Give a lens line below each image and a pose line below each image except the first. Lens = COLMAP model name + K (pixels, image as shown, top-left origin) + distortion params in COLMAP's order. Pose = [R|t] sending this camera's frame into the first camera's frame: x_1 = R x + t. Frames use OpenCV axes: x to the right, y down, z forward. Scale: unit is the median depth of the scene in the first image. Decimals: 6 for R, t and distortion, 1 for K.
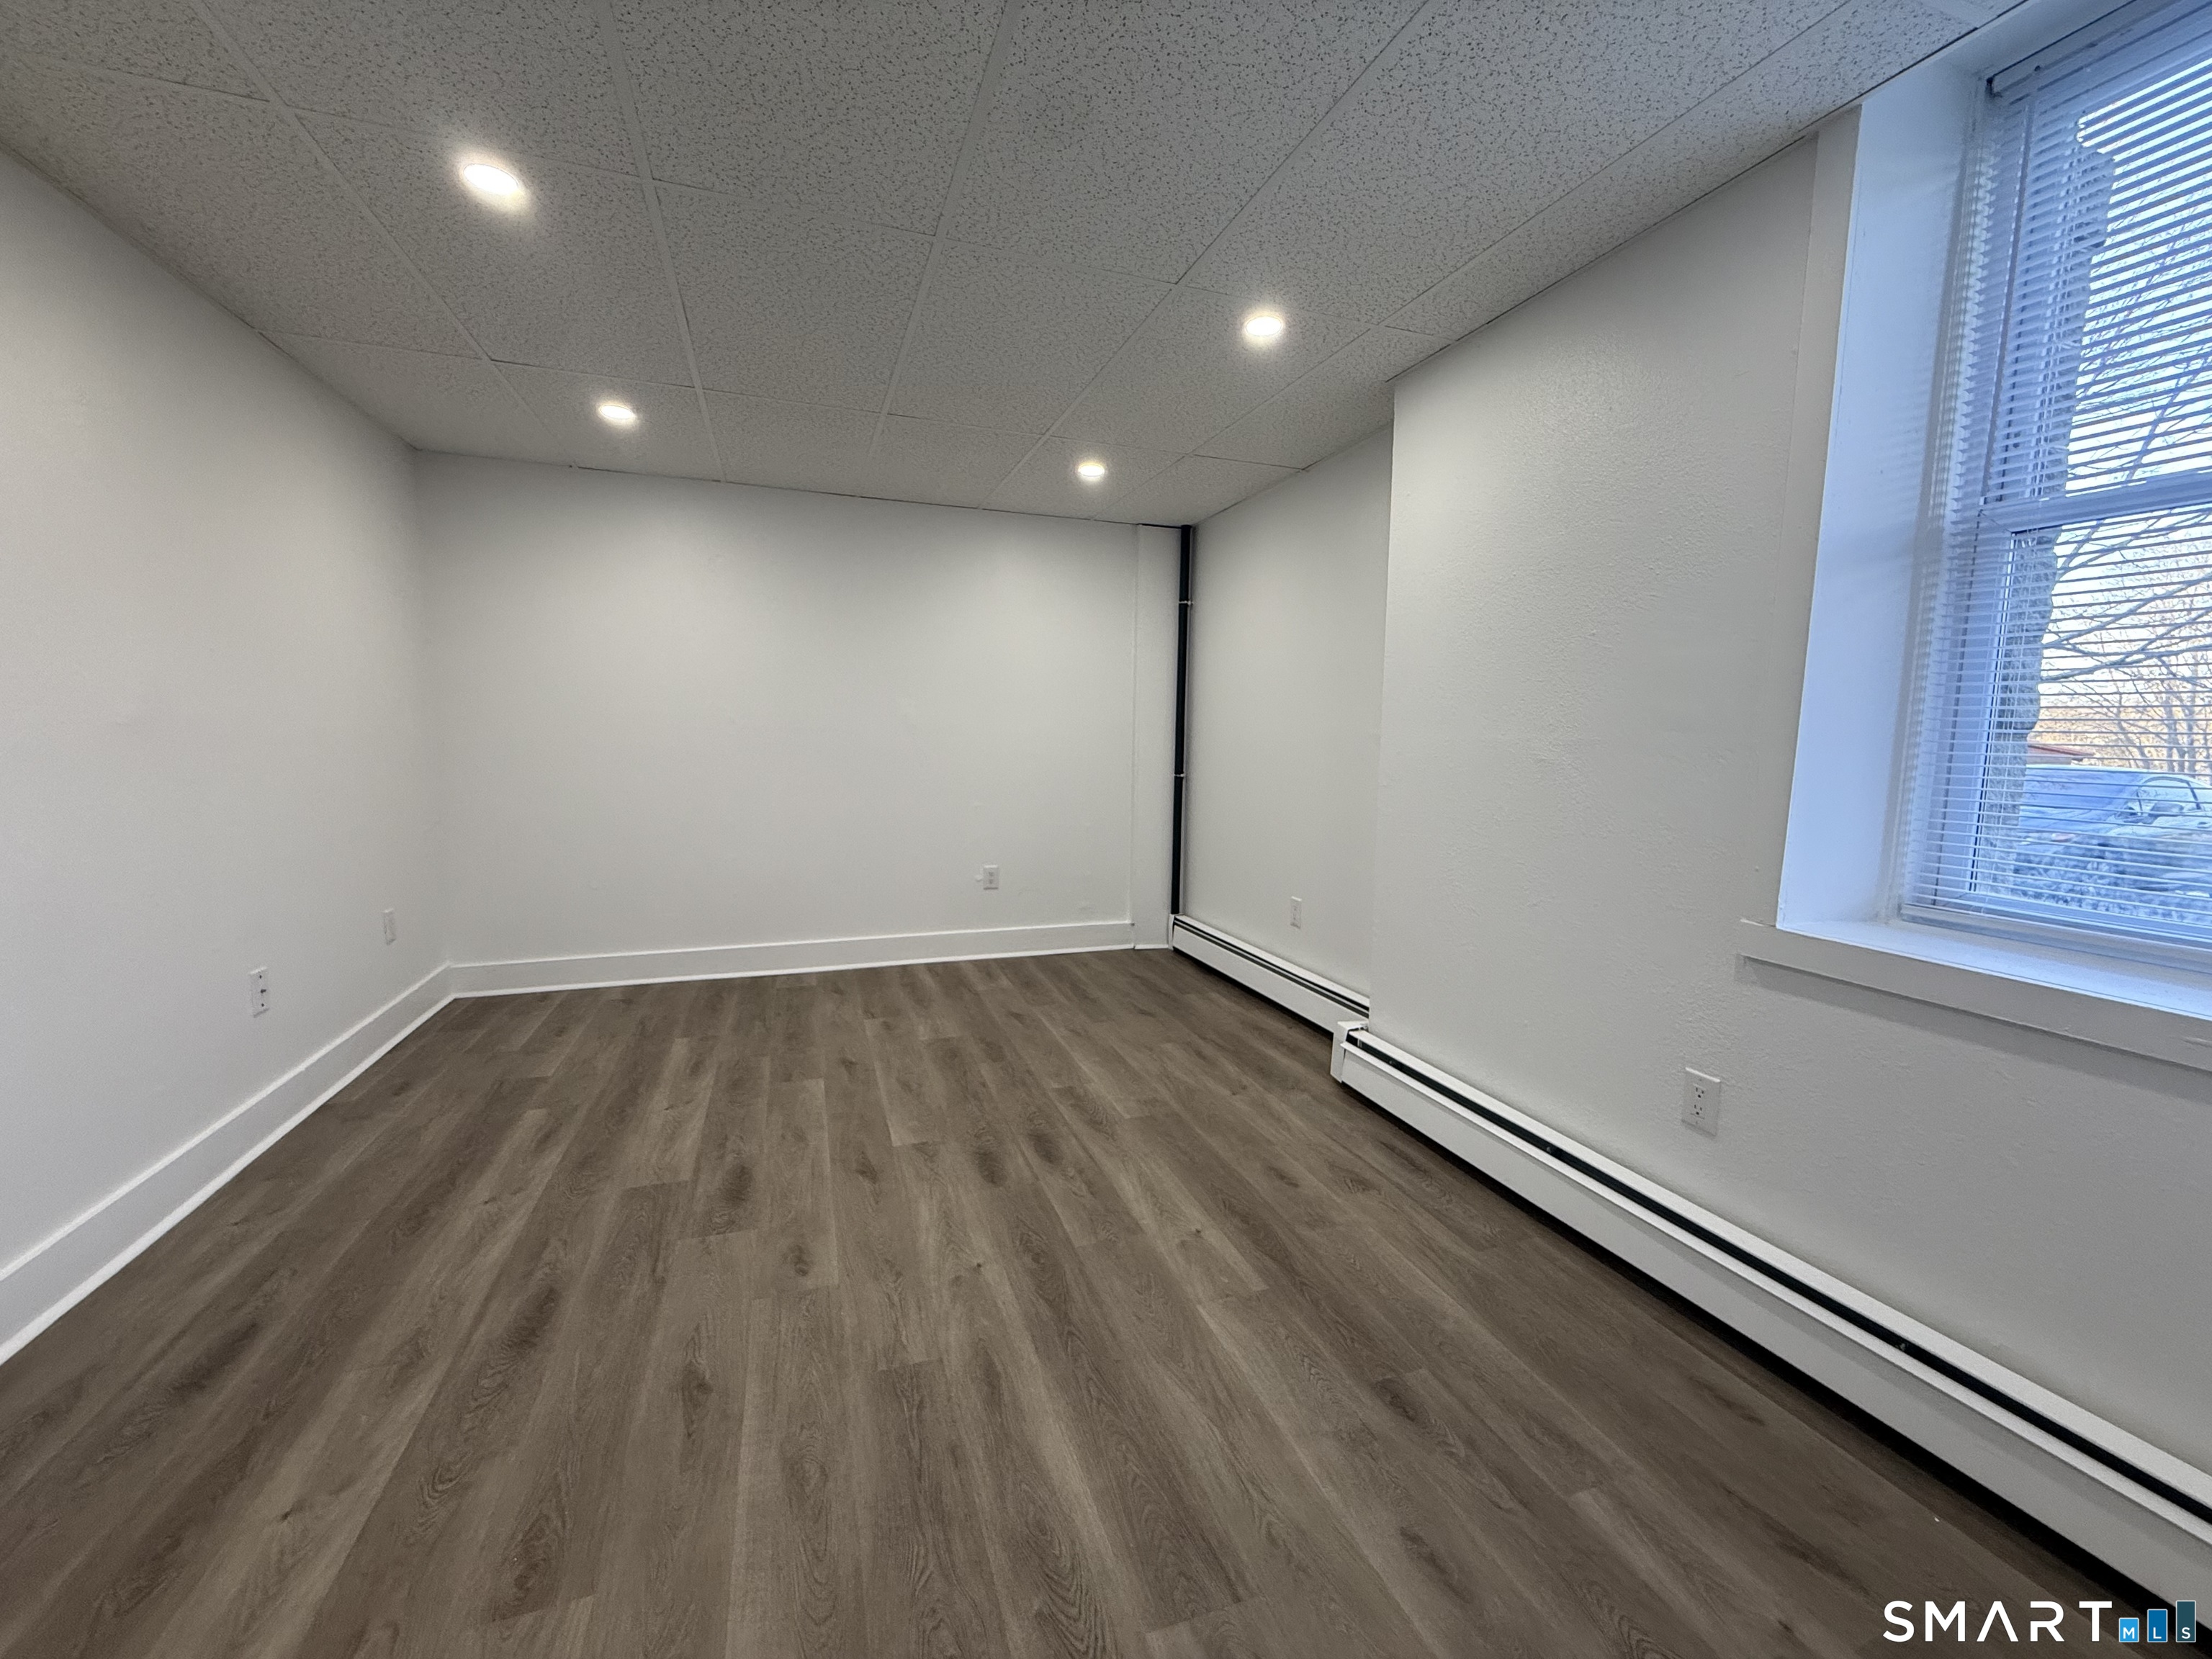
lens RADIAL K [[880.8, 0, 1101.7], [0, 880.8, 827.5], [0, 0, 1]] dist [-0.001818, 0.000065]
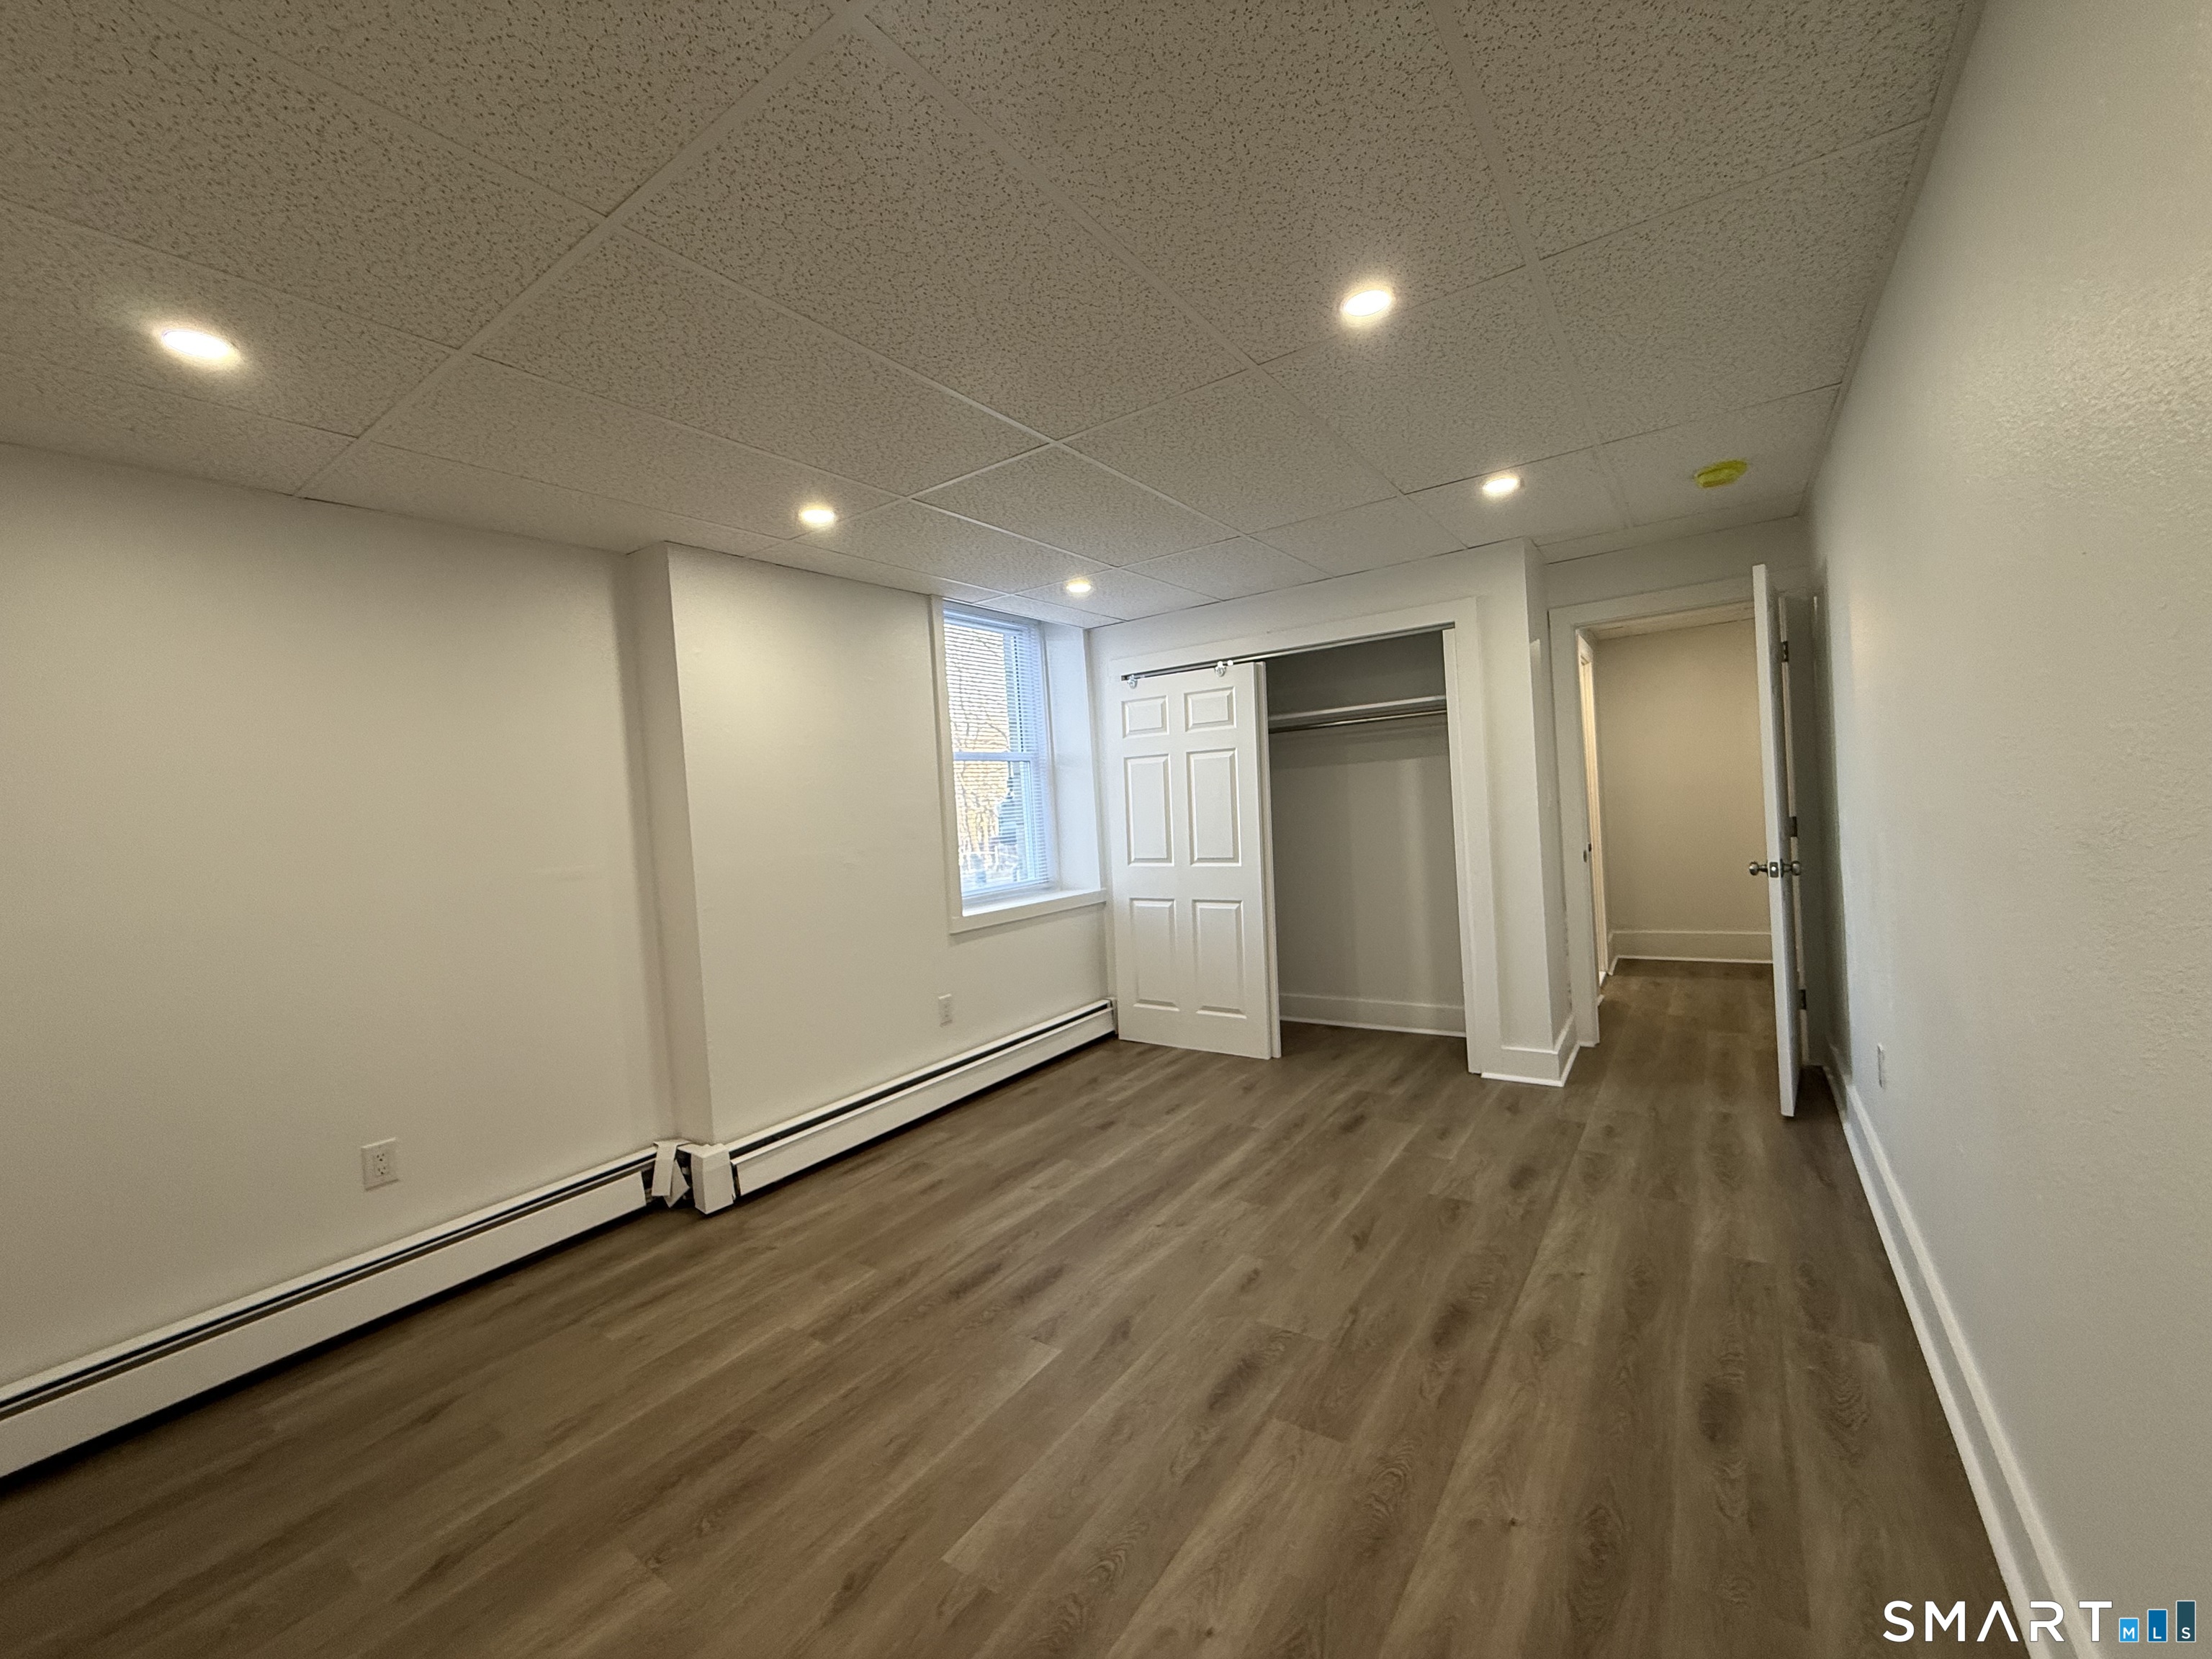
lens RADIAL K [[880.8, 0, 1101.7], [0, 880.8, 827.5], [0, 0, 1]] dist [-0.001818, 0.000065]
pose [[-0.581634, 0.005087, 0.813435, -1.165100], [0.147111, 0.984150, 0.099035, -0.253316], [-0.800038, 0.177267, -0.573163, 1.686645]]
